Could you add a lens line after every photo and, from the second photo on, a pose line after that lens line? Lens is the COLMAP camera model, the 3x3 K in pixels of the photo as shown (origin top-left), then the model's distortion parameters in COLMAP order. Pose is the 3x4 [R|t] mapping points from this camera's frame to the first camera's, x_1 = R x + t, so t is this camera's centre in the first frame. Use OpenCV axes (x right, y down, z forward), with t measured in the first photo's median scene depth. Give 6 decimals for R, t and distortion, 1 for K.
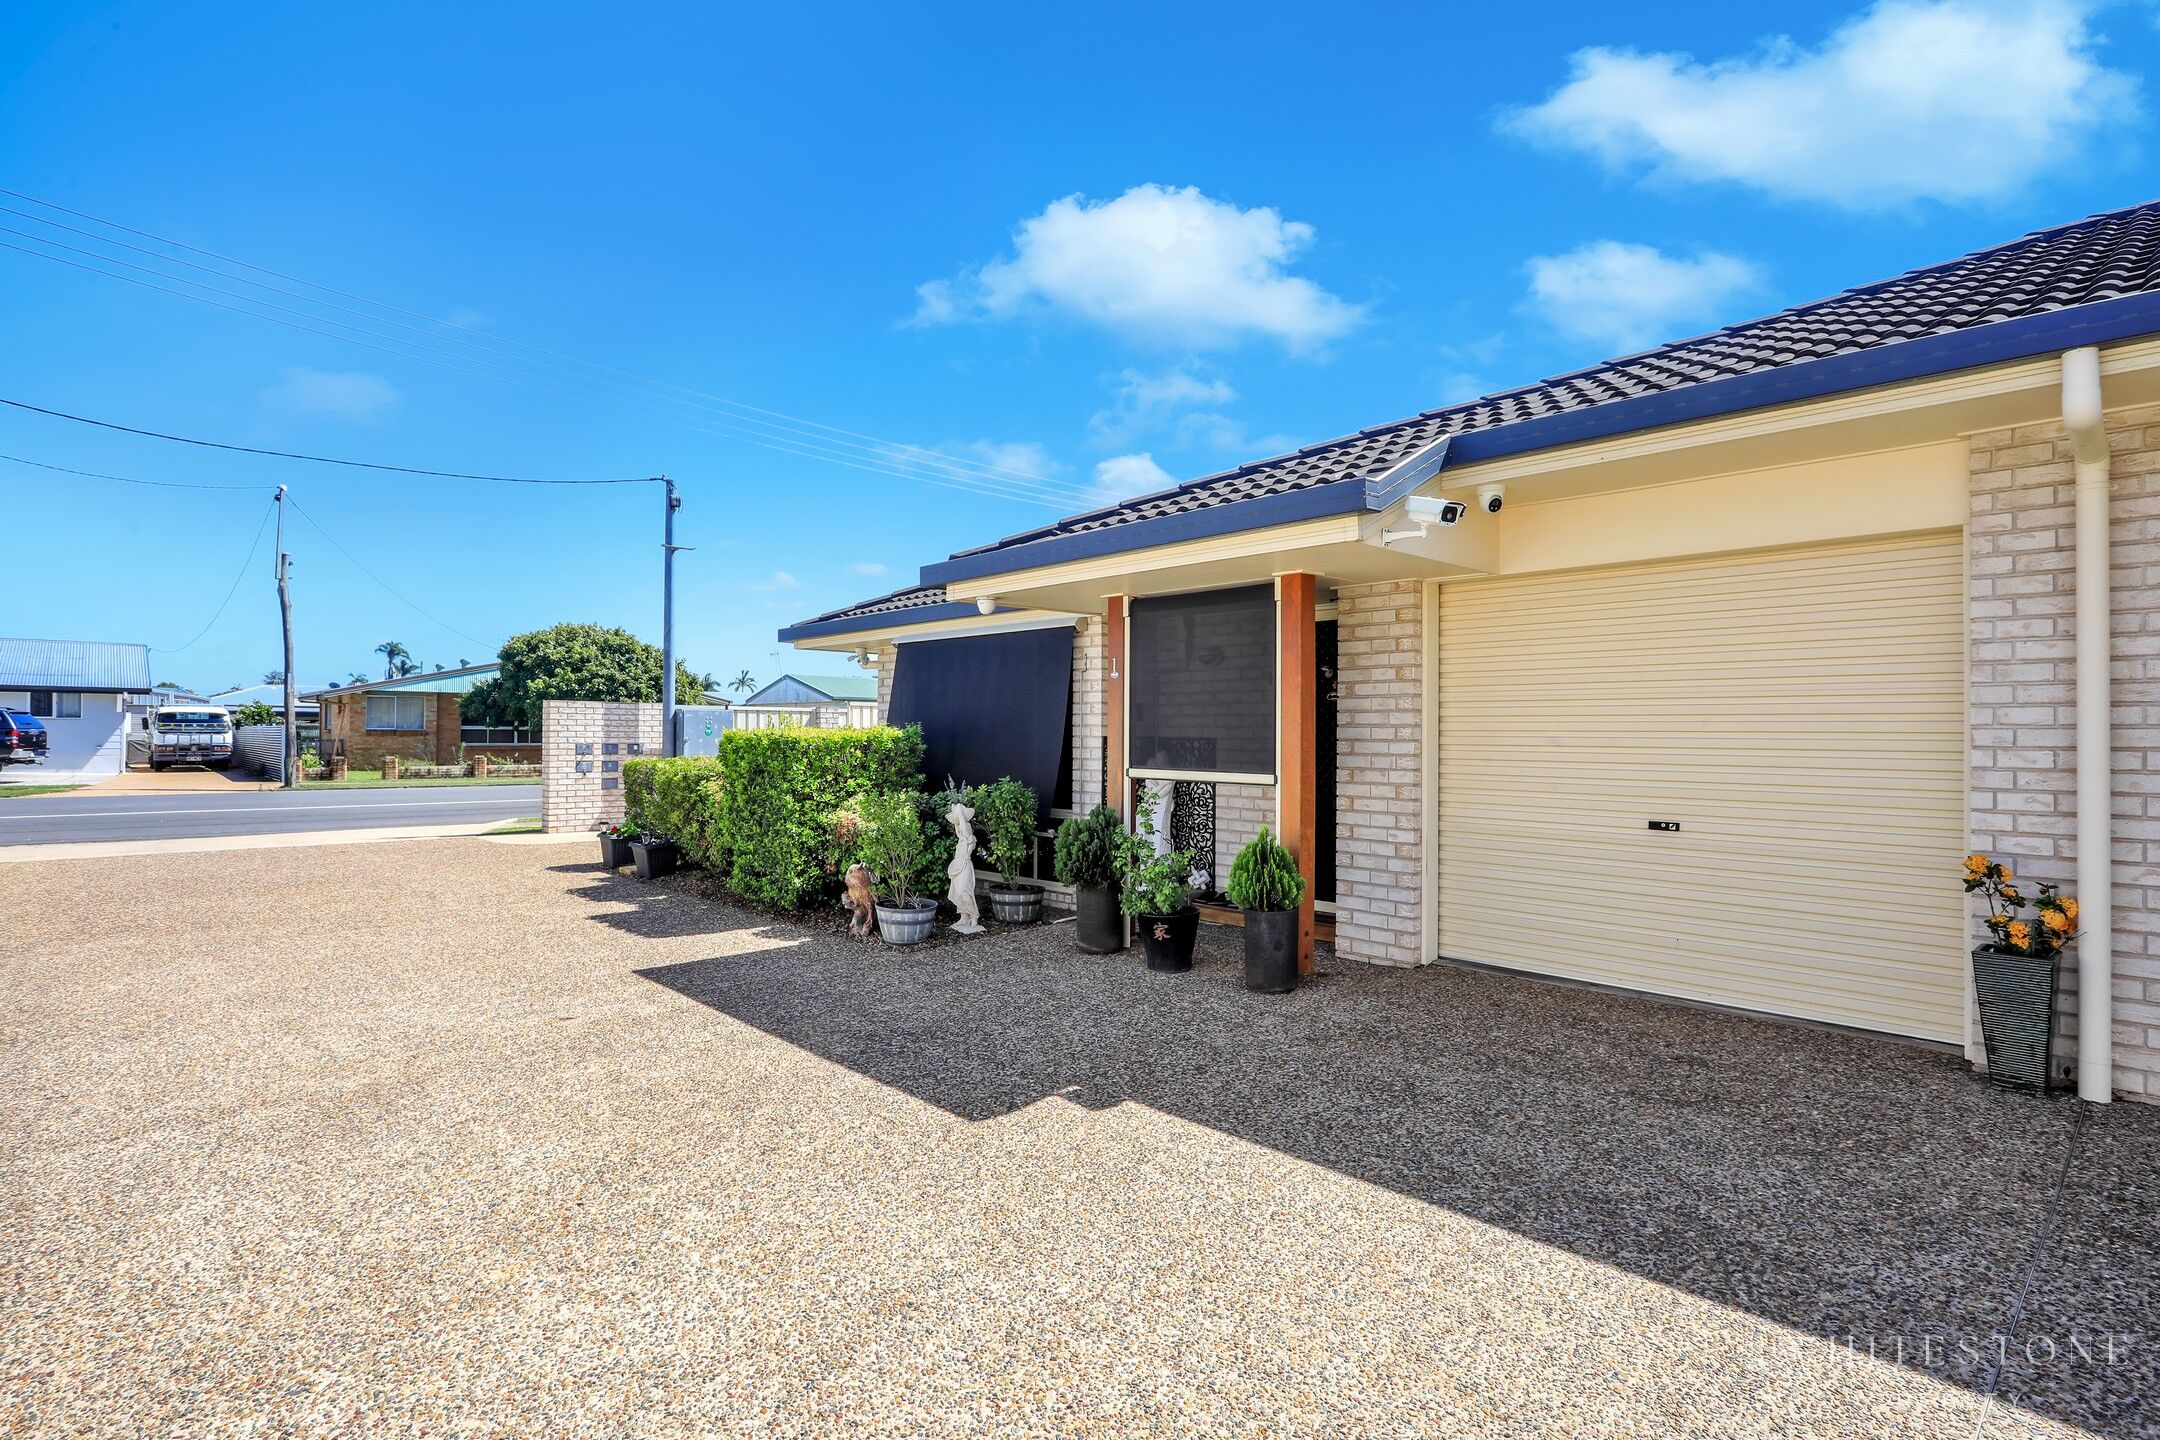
lens RADIAL K [[1001.3, 0, 1080.0], [0, 1001.3, 720.0], [0, 0, 1]] dist [-0.002890, 0.000093]
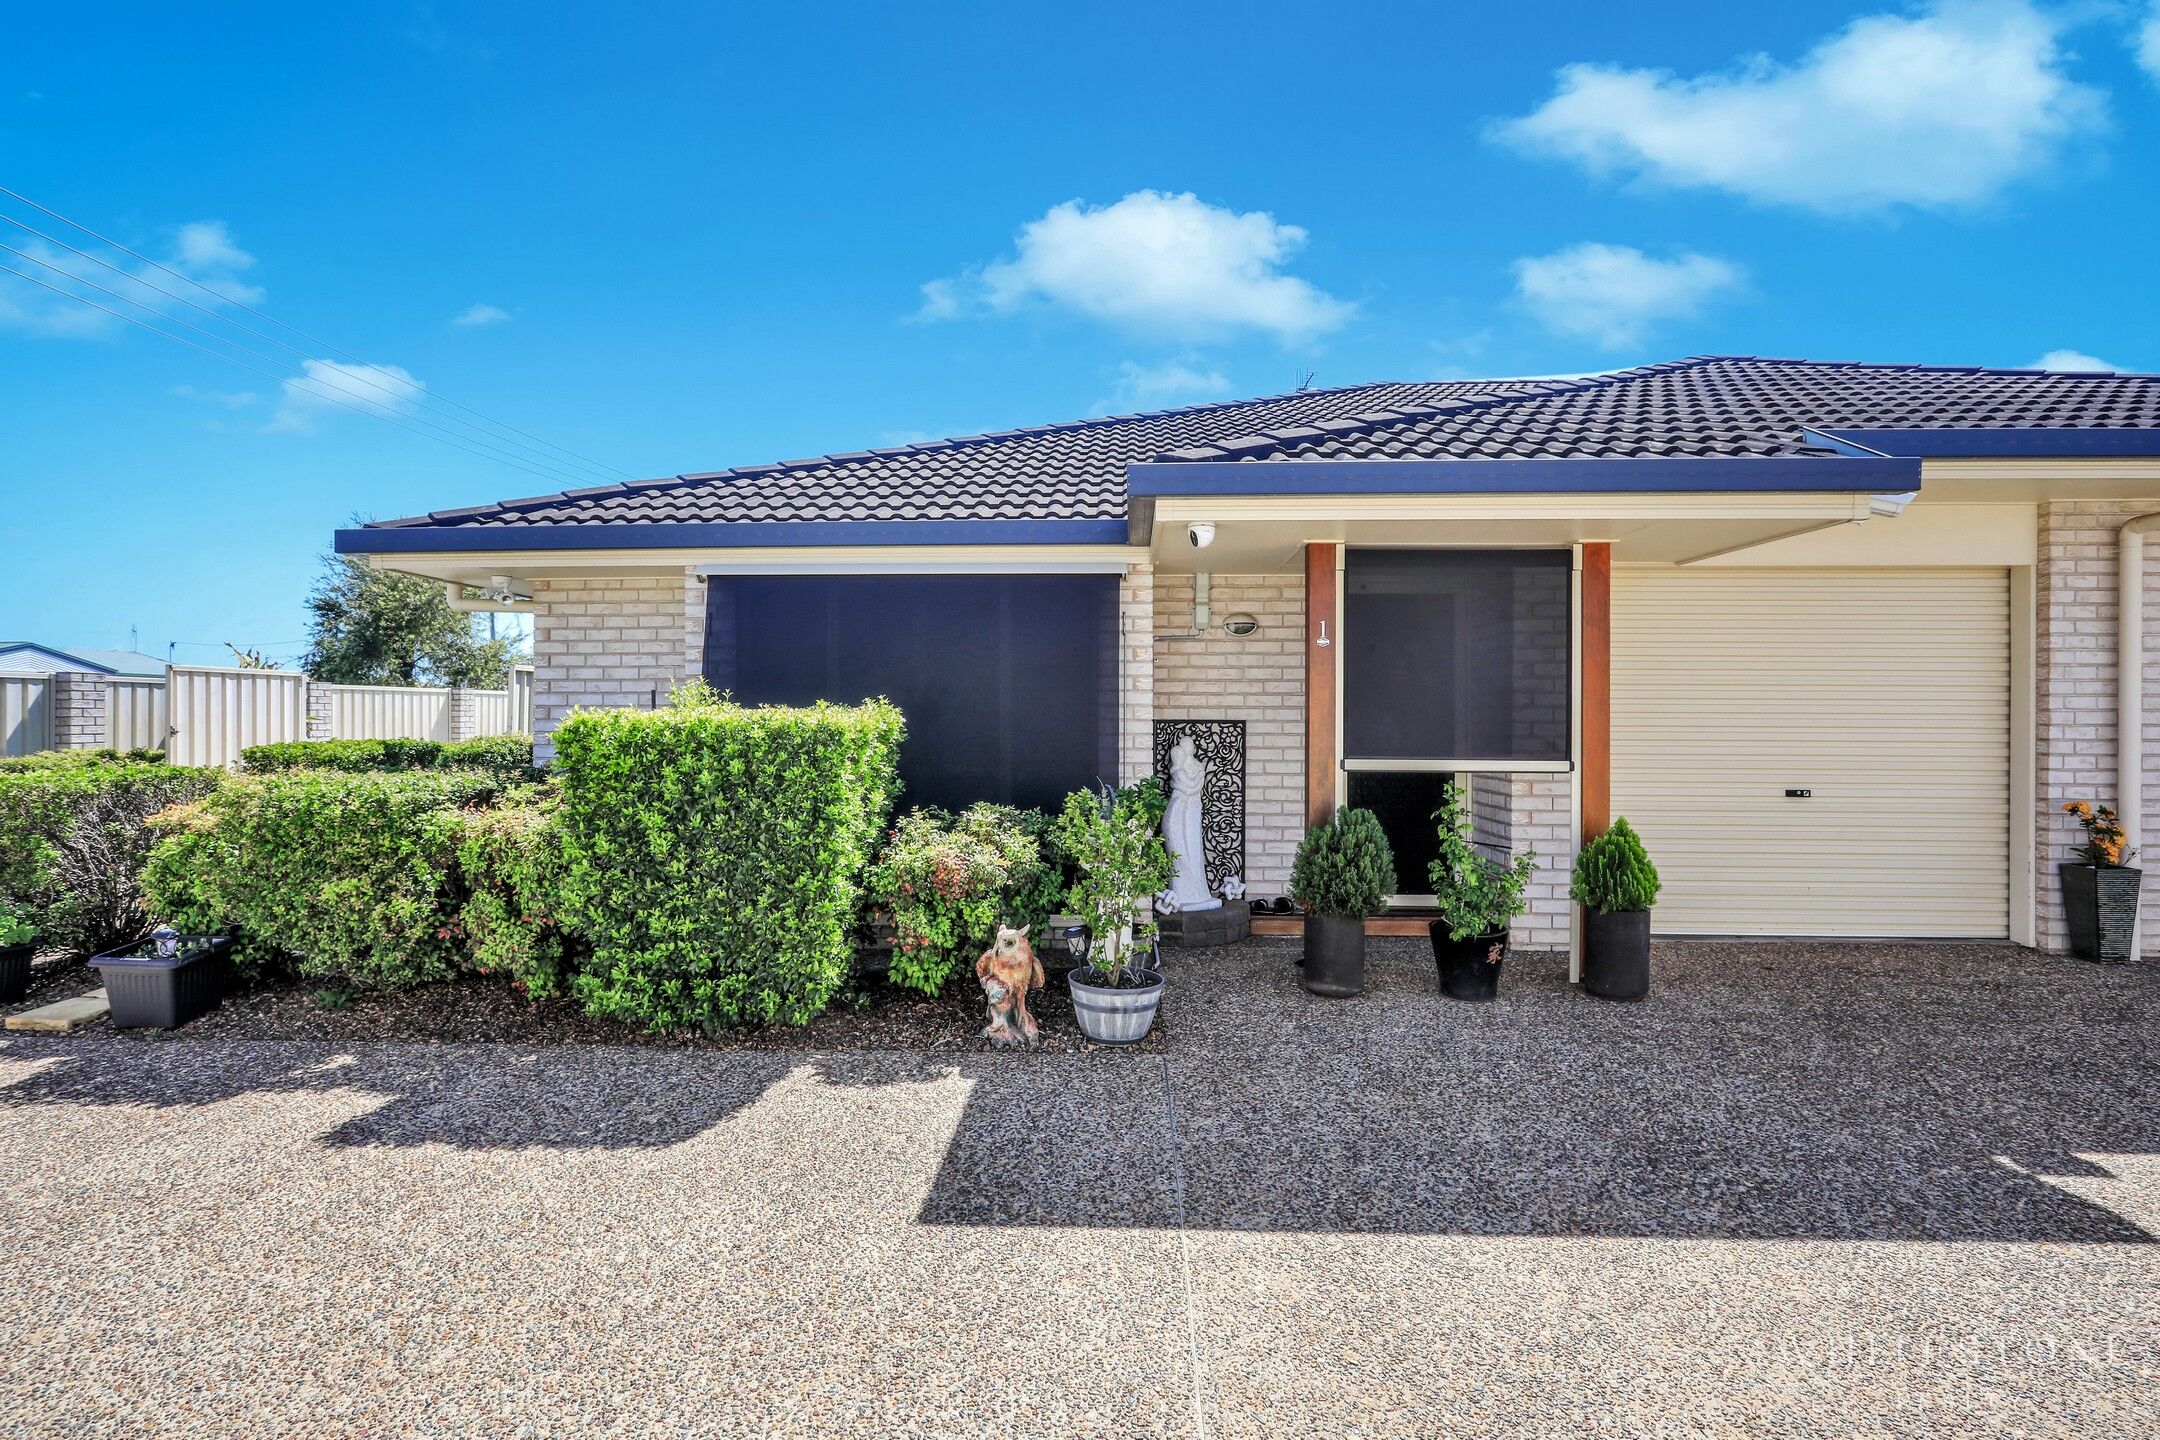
lens RADIAL K [[1001.3, 0, 1080.0], [0, 1001.3, 720.0], [0, 0, 1]] dist [-0.002890, 0.000093]
pose [[0.731745, -0.004655, 0.681562, -0.970735], [-0.008400, 0.999839, 0.015847, 0.008819], [-0.681526, -0.017321, 0.731588, 0.825052]]
